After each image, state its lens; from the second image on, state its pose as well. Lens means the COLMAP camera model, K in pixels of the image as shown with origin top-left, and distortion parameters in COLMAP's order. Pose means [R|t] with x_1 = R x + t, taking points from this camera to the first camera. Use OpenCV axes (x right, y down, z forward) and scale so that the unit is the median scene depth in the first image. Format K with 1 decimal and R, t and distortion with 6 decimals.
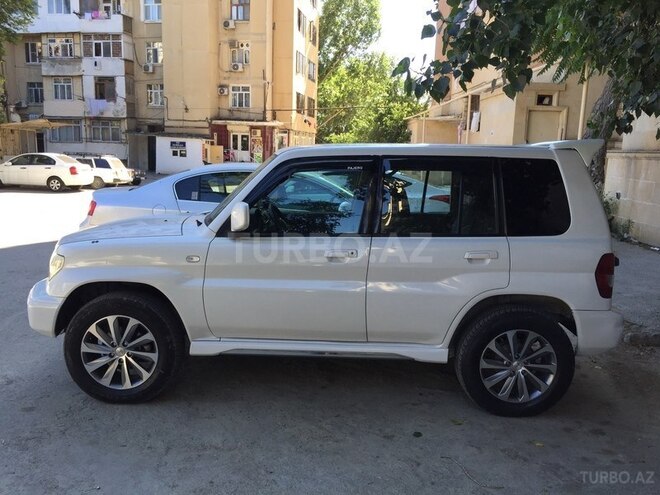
lens RADIAL K [[564.9, 0, 332.3], [0, 564.9, 249.6], [0, 0, 1]] dist [0.062149, -0.069440]
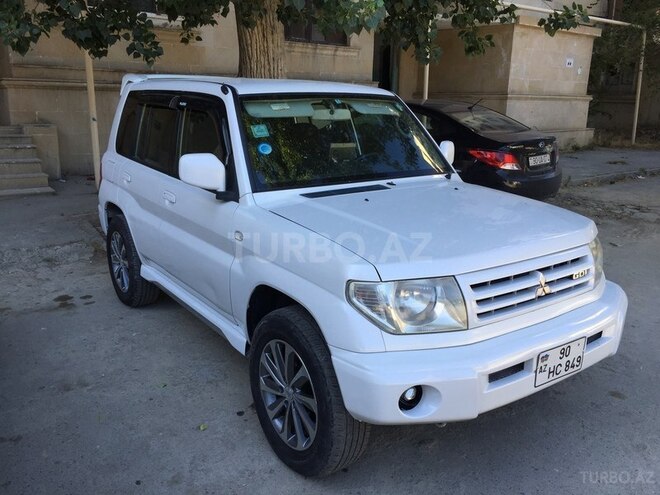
lens RADIAL K [[564.9, 0, 328.8], [0, 564.9, 249.3], [0, 0, 1]] dist [0.062149, -0.069440]
pose [[-0.578507, -0.243591, 0.778456, -0.903520], [0.105656, 0.923948, 0.367636, -0.308192], [-0.808806, 0.294929, -0.508773, 1.740048]]
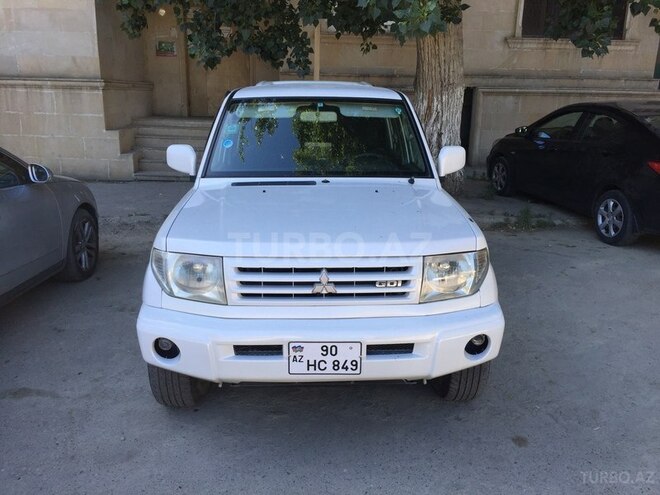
lens RADIAL K [[564.9, 0, 327.3], [0, 564.9, 246.5], [0, 0, 1]] dist [0.062149, -0.069440]
pose [[-0.039682, -0.287846, 0.956854, -1.186153], [0.151176, 0.944855, 0.290506, -0.242691], [-0.987710, 0.156181, 0.006021, 1.204590]]
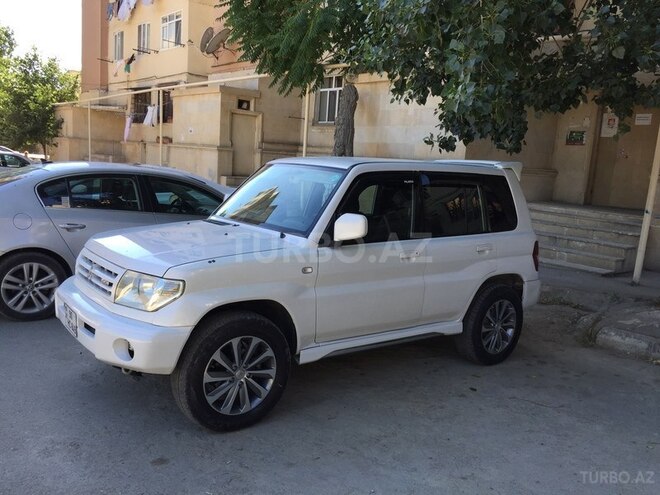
lens RADIAL K [[564.9, 0, 329.6], [0, 564.9, 247.2], [0, 0, 1]] dist [0.062149, -0.069440]
pose [[0.794104, -0.066918, 0.604087, -0.817507], [0.060928, 0.997678, 0.030425, -0.053161], [-0.604720, 0.012646, 0.796338, 0.154037]]
